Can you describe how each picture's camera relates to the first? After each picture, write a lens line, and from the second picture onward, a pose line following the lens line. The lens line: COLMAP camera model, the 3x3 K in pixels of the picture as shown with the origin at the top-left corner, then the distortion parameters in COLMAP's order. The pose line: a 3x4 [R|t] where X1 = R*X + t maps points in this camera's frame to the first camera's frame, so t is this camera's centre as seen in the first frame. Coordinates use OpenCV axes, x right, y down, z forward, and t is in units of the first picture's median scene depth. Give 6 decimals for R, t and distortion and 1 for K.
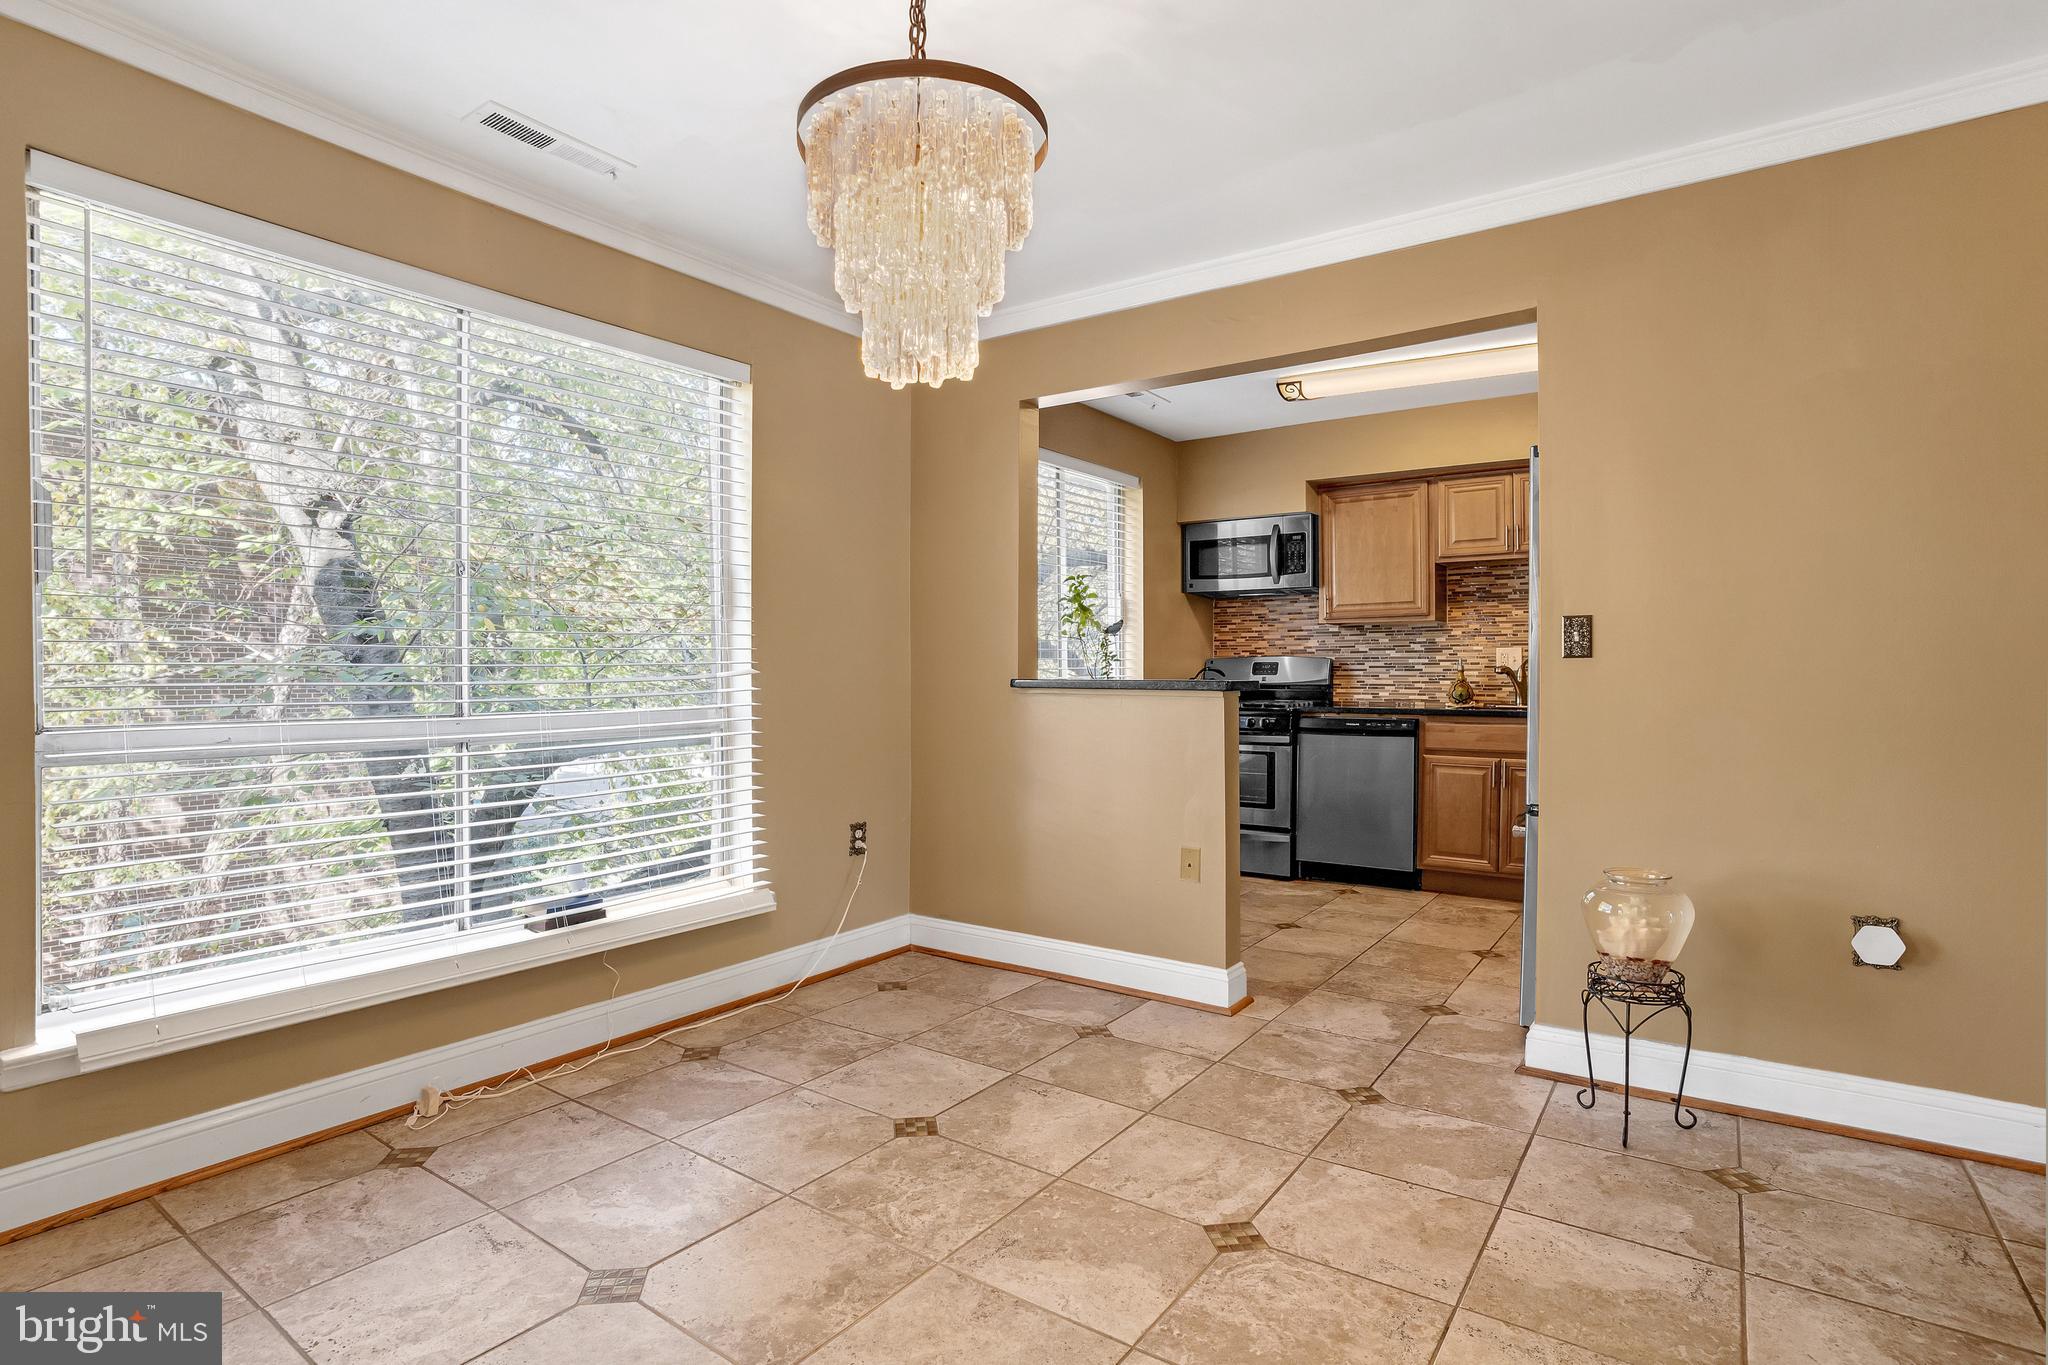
lens RADIAL K [[990.9, 0, 1024.0], [0, 990.9, 682.5], [0, 0, 1]] dist [-0.000074, 0.000851]
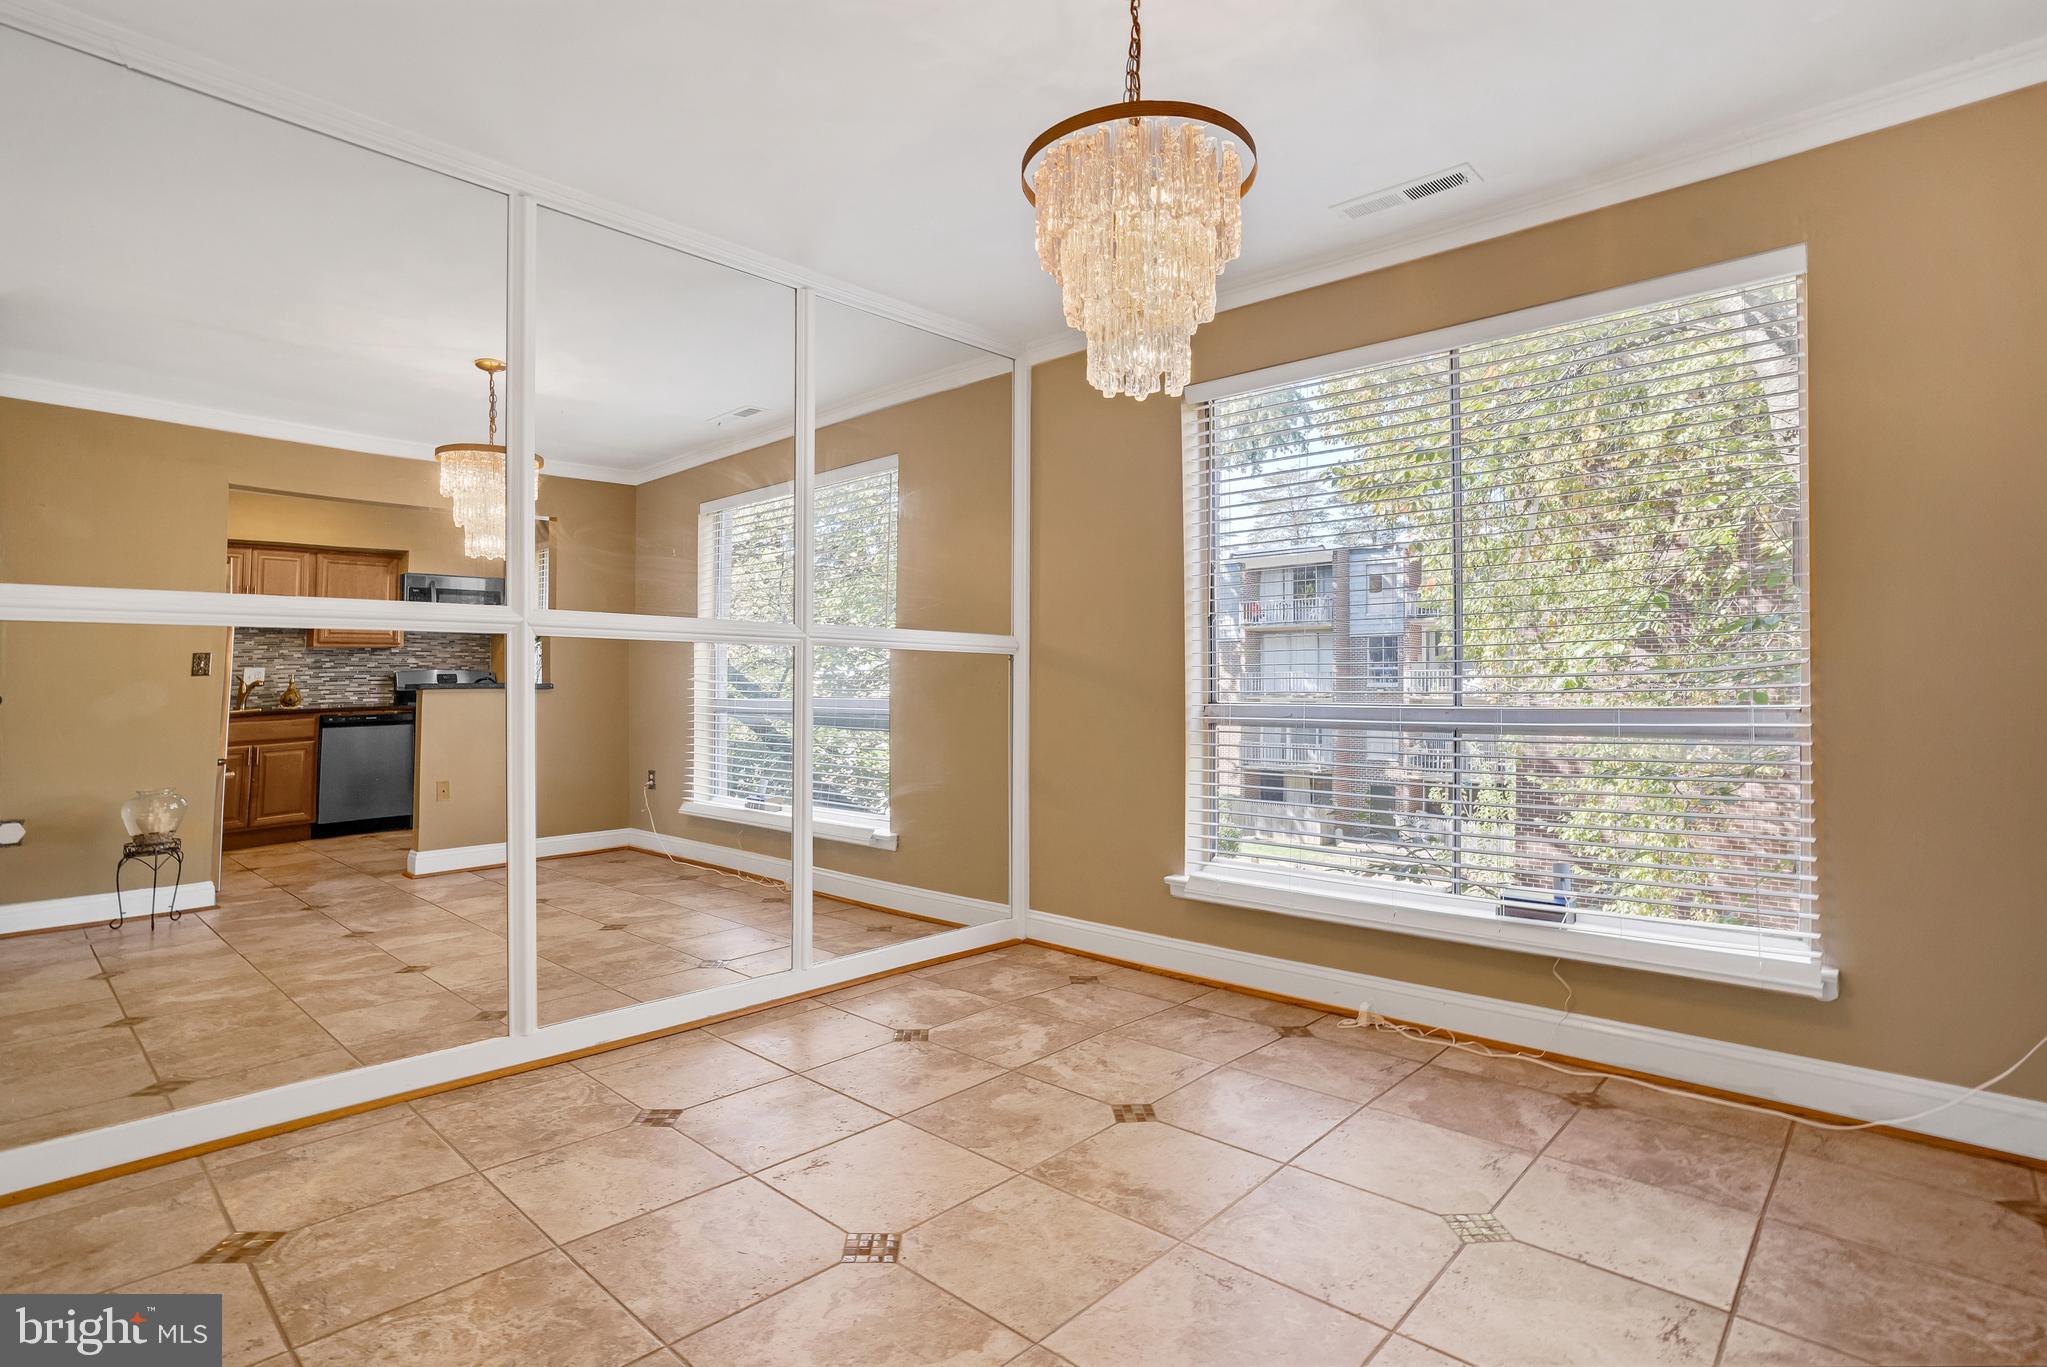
lens RADIAL K [[1055.4, 0, 1023.5], [0, 1055.4, 683.5], [0, 0, 1]] dist [-0.038232, 0.035696]
pose [[-0.110857, -0.013075, -0.993750, 0.759902], [-0.000170, 0.999914, -0.013137, 0.030276], [0.993836, -0.001287, -0.110850, 0.741233]]
